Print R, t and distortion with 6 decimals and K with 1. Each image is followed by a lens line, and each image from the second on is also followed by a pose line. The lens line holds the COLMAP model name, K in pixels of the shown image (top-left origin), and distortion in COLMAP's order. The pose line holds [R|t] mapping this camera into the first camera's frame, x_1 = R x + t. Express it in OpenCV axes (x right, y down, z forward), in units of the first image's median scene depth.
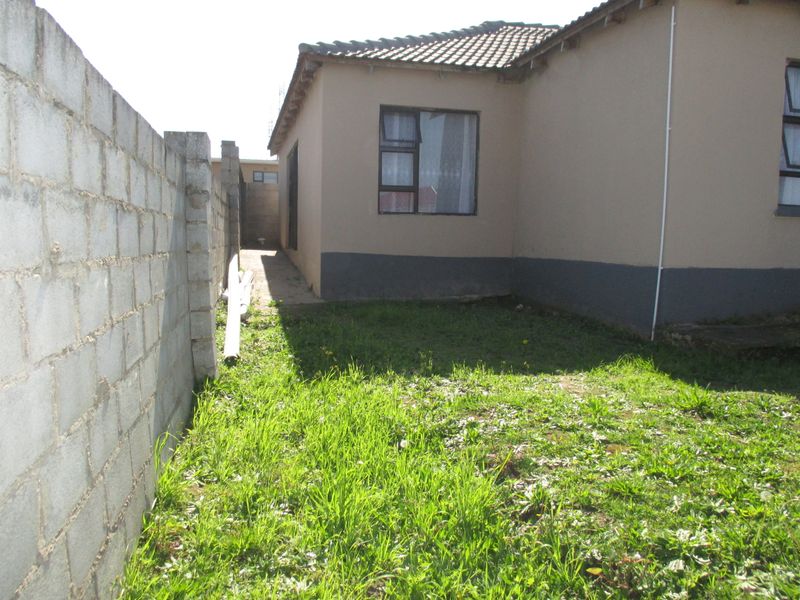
lens RADIAL K [[662.6, 0, 400.0], [0, 662.6, 300.0], [0, 0, 1]] dist [-0.031207, -0.005695]
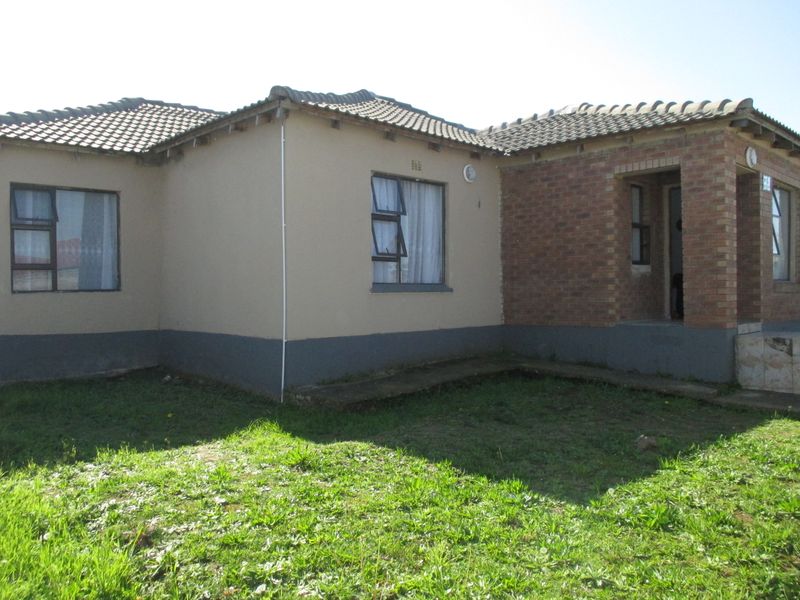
lens RADIAL K [[662.6, 0, 400.0], [0, 662.6, 300.0], [0, 0, 1]] dist [-0.031207, -0.005695]
pose [[0.876291, -0.035257, 0.480490, 0.007625], [0.070269, 0.996007, -0.055069, -0.049356], [-0.476630, 0.082020, 0.875270, -0.181894]]
